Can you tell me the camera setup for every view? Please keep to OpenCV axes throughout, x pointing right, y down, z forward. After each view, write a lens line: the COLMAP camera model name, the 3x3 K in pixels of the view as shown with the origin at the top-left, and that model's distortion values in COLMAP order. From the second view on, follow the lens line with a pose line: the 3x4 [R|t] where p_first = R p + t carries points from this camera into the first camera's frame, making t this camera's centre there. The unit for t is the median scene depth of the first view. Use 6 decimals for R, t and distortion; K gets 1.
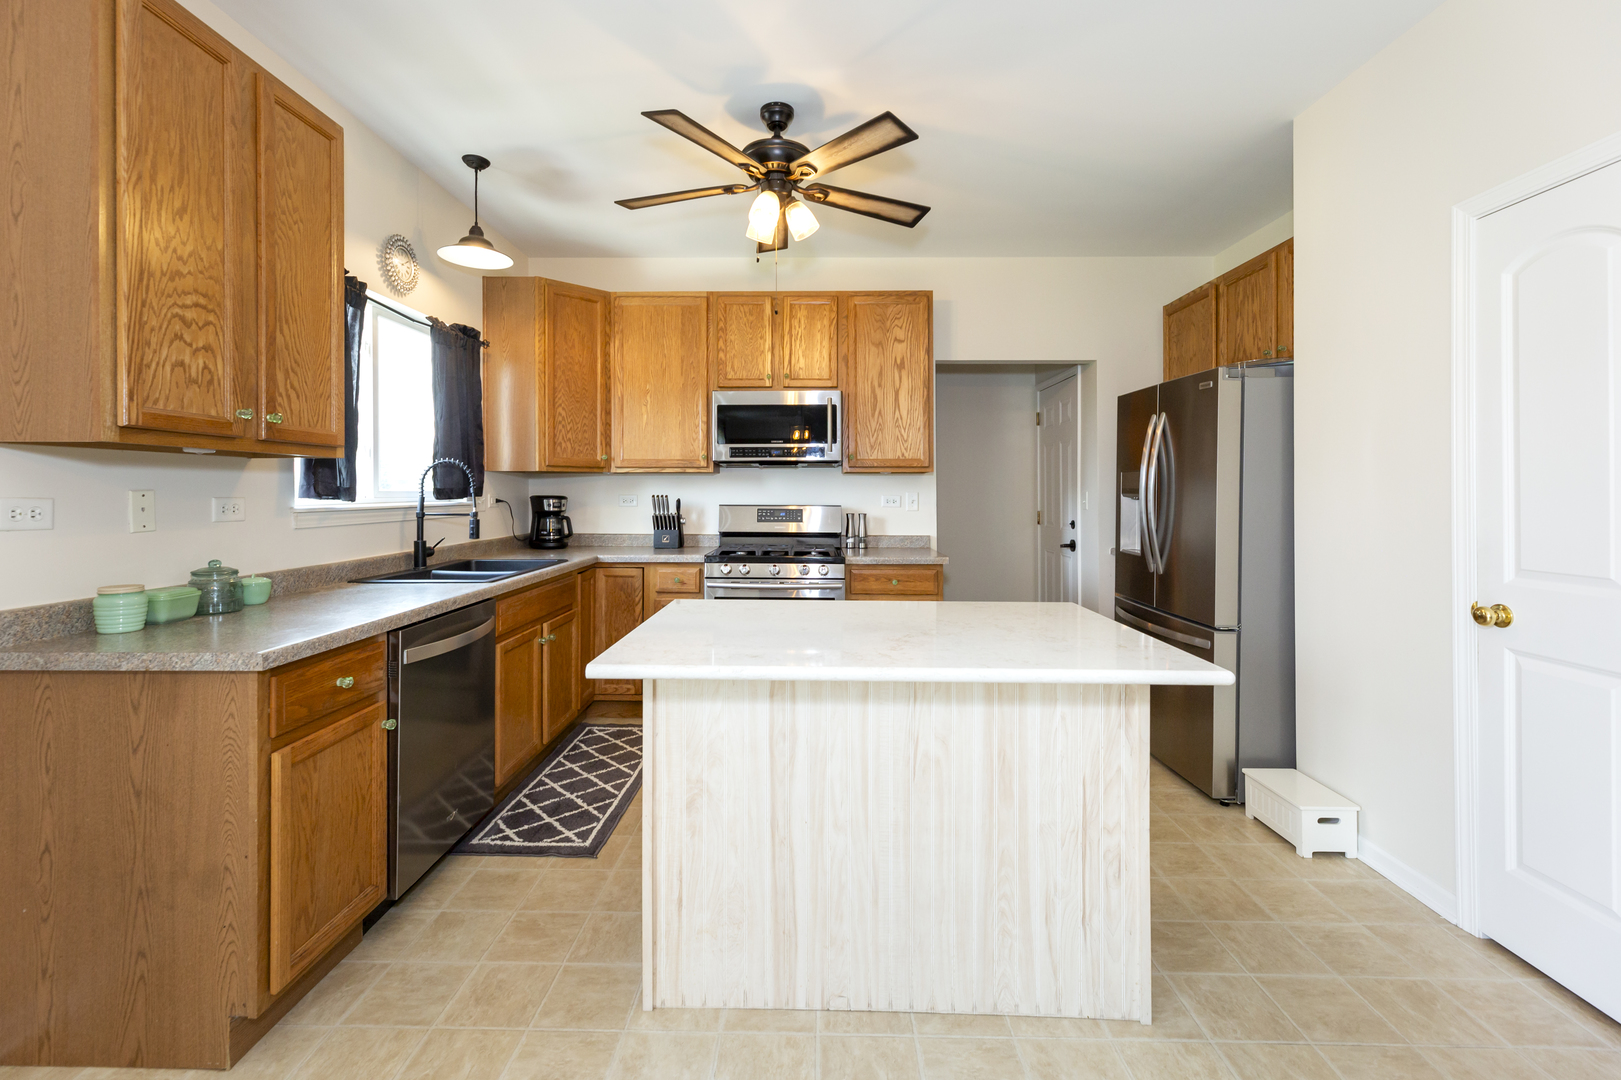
lens RADIAL K [[679.9, 0, 792.6], [0, 679.9, 494.4], [0, 0, 1]] dist [0.004315, 0.000108]
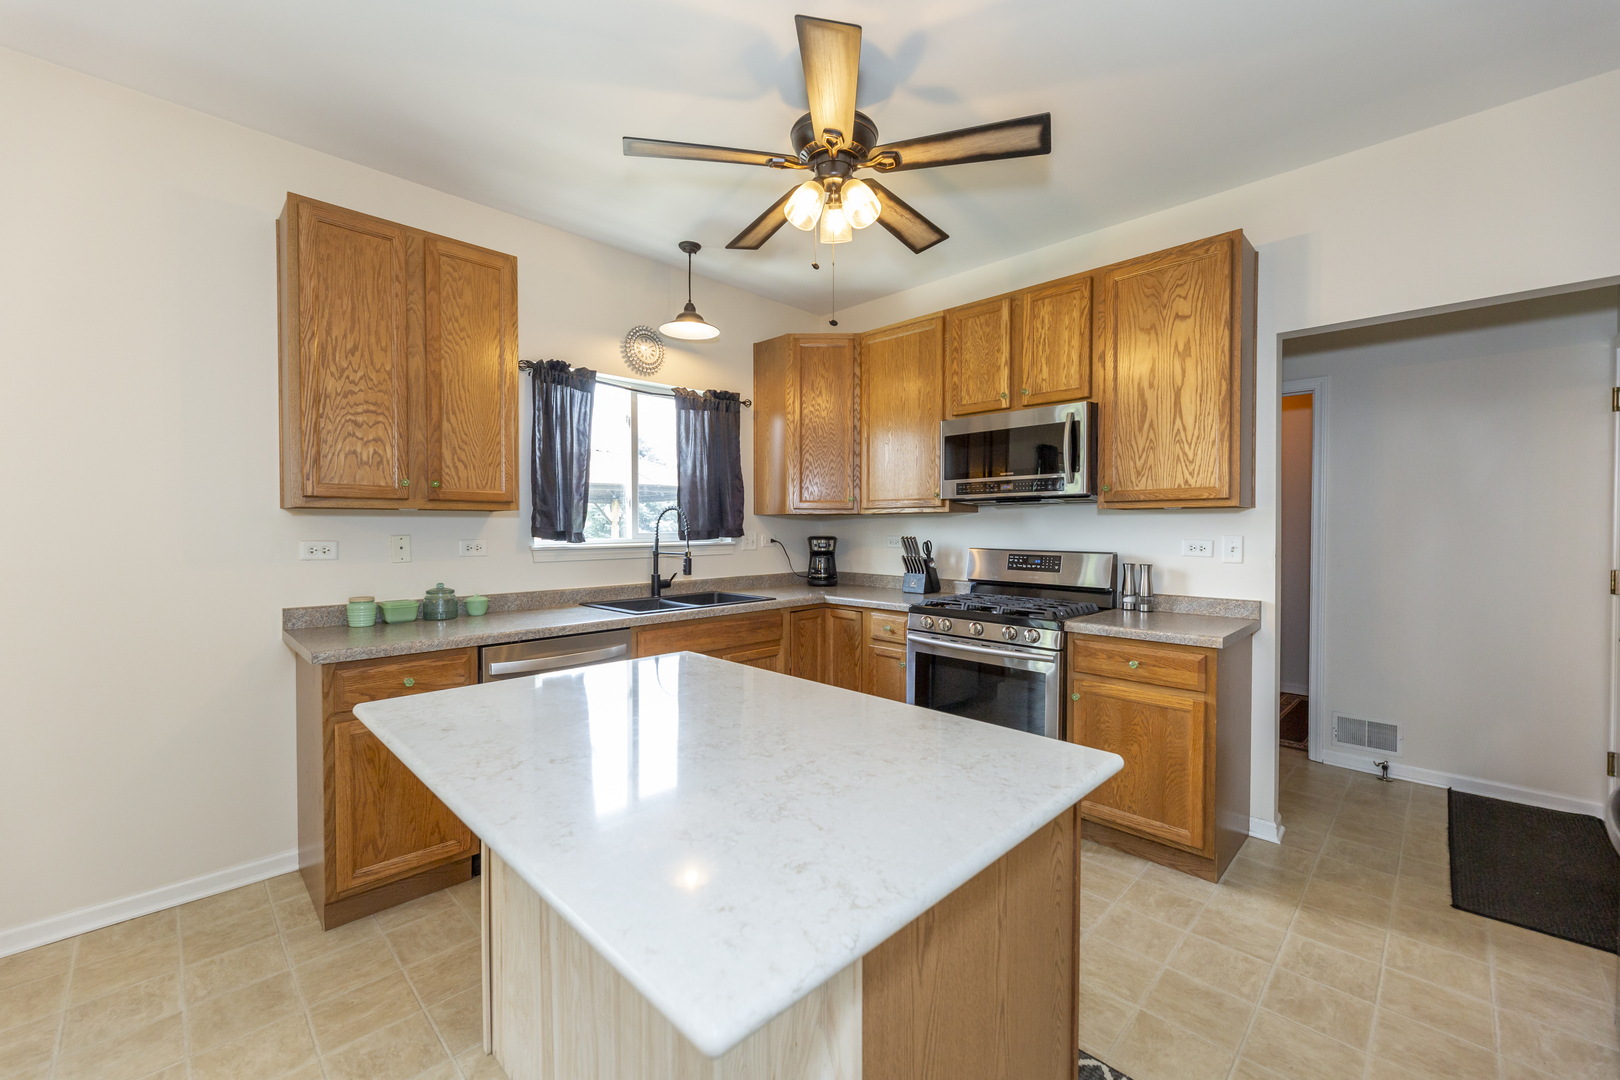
lens RADIAL K [[633.3, 0, 805.6], [0, 633.3, 539.9], [0, 0, 1]] dist [-0.001194, 0.000084]
pose [[0.734479, 0.012594, -0.678514, 0.397682], [-0.001463, 0.999855, 0.016974, -0.012574], [0.678630, -0.011475, 0.734391, 0.333591]]
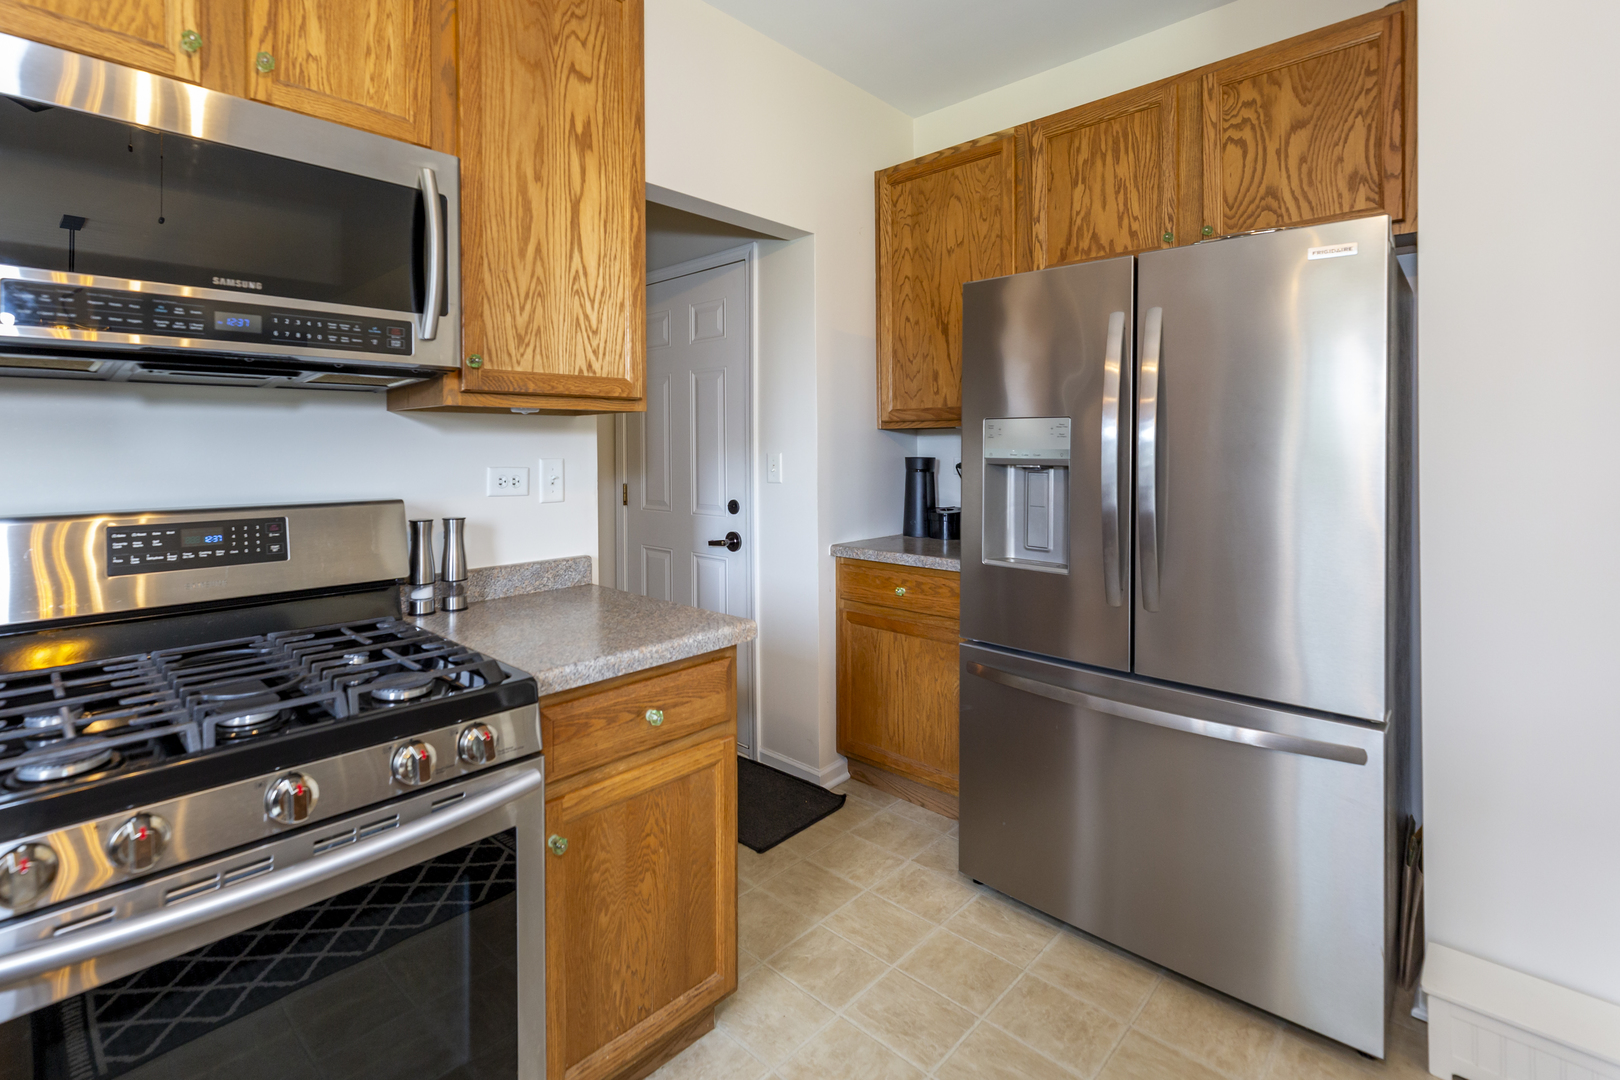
lens RADIAL K [[751.5, 0, 683.4], [0, 751.5, 445.9], [0, 0, 1]] dist [-0.000865, 0.000023]
pose [[0.717490, -0.003677, 0.696559, -0.130072], [0.009308, 0.999947, -0.004309, -0.012166], [-0.696507, 0.009576, 0.717486, 0.819447]]
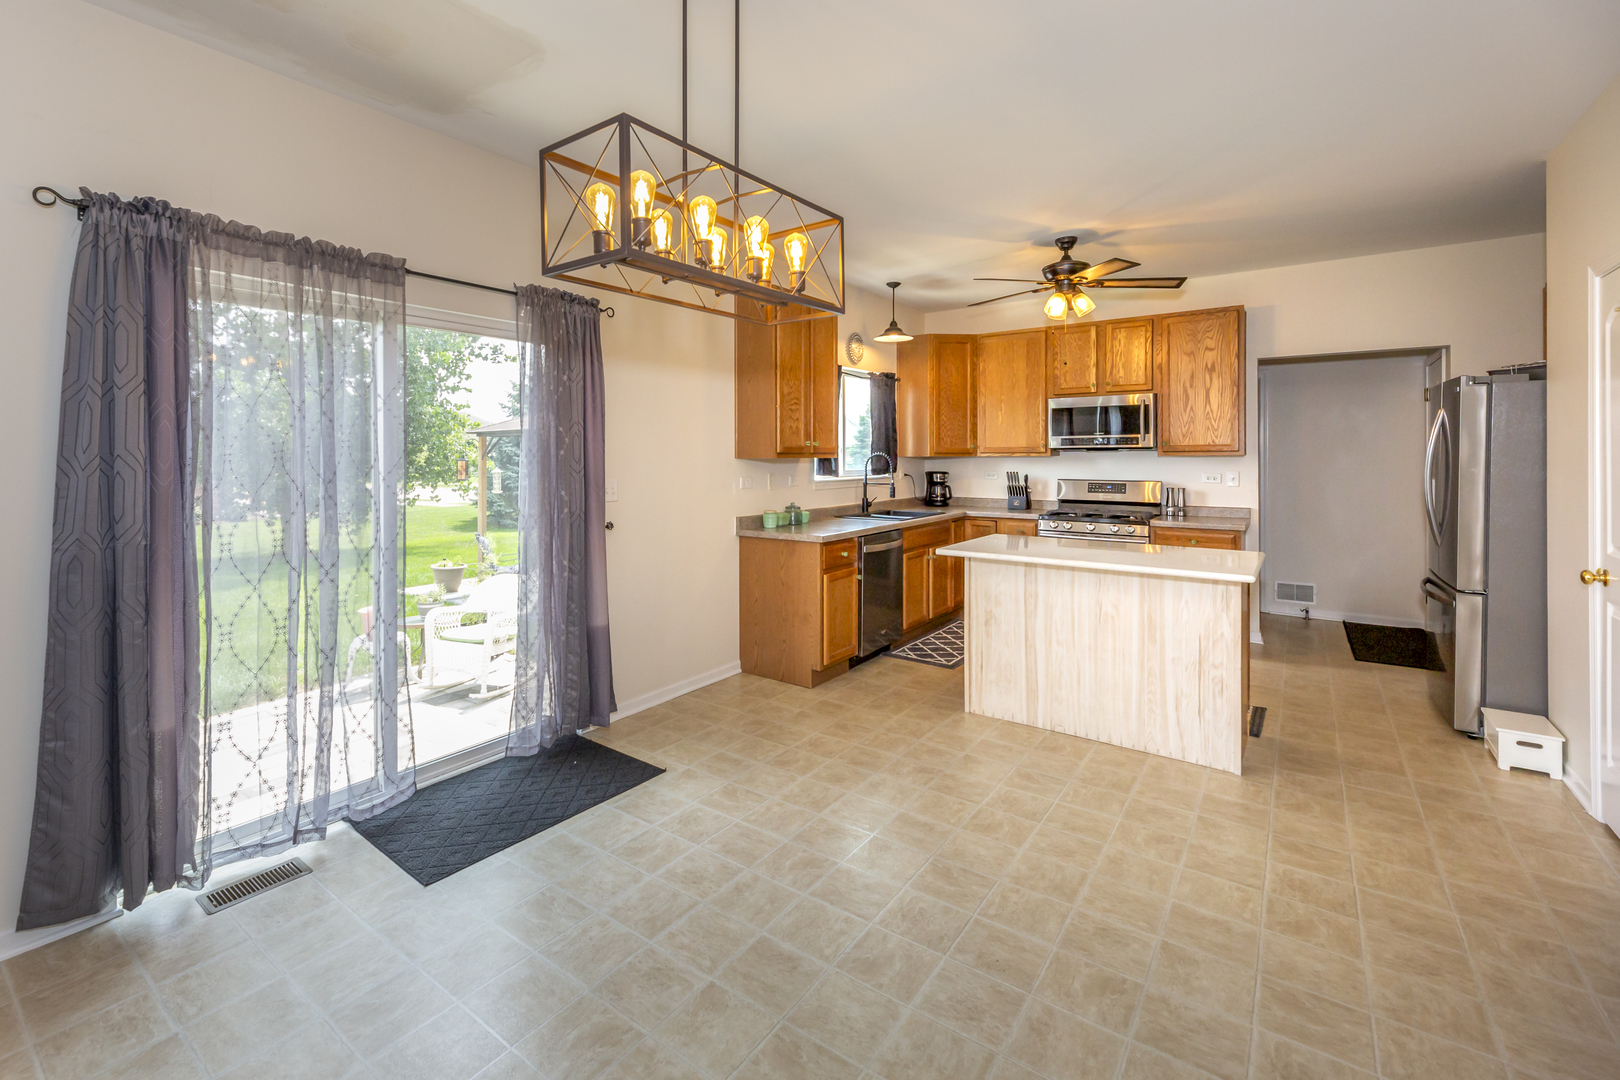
lens RADIAL K [[679.5, 0, 754.6], [0, 679.5, 465.3], [0, 0, 1]] dist [0.004315, 0.000108]
pose [[0.806725, 0.003446, -0.590917, 0.279090], [0.001910, 0.999963, 0.008439, -0.033819], [0.590924, -0.007937, 0.806688, -0.618511]]
